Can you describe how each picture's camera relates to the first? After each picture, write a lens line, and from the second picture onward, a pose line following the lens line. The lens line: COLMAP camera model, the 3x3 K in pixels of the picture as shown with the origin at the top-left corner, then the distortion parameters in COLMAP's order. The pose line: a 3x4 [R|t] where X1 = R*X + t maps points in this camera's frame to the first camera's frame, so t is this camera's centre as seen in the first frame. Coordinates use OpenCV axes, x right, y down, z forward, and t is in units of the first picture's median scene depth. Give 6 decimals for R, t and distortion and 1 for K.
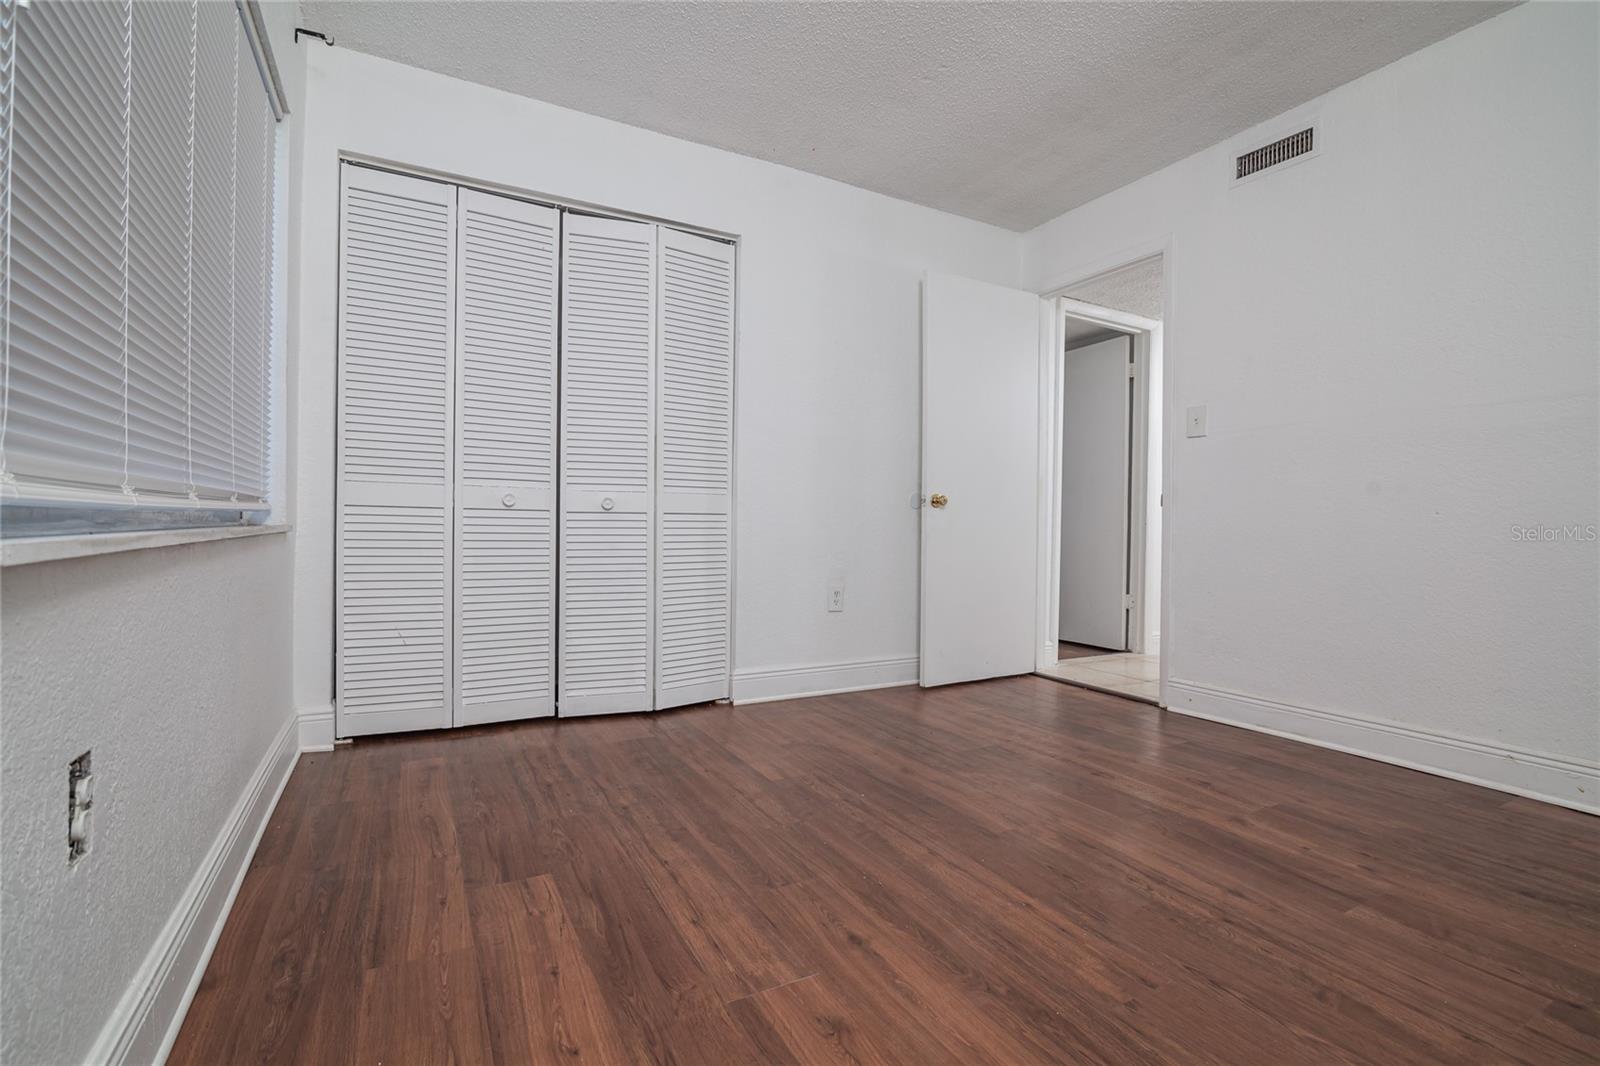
lens RADIAL K [[747.2, 0, 799.5], [0, 747.2, 528.4], [0, 0, 1]] dist [-0.021390, 0.000482]
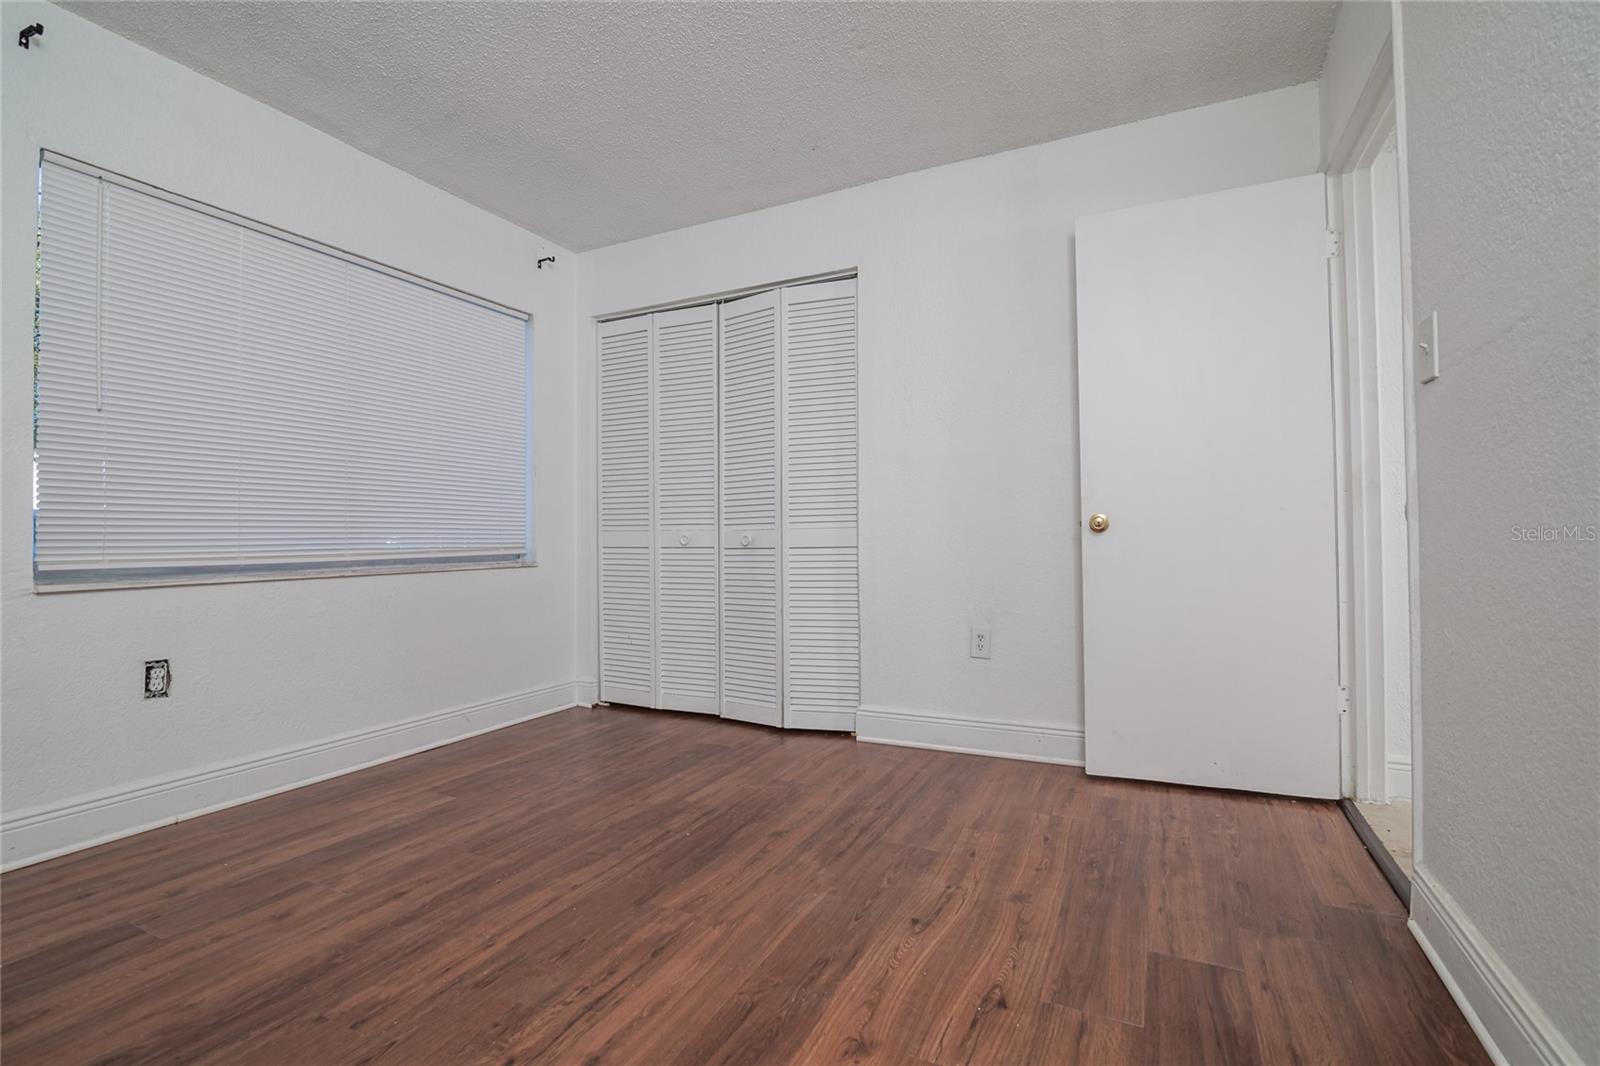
lens RADIAL K [[747.2, 0, 799.5], [0, 747.2, 528.4], [0, 0, 1]] dist [-0.021390, 0.000482]
pose [[0.557004, -0.030989, -0.829932, 0.963589], [0.015069, 0.999516, -0.027207, -0.024880], [0.830373, 0.002648, 0.557201, 0.531761]]
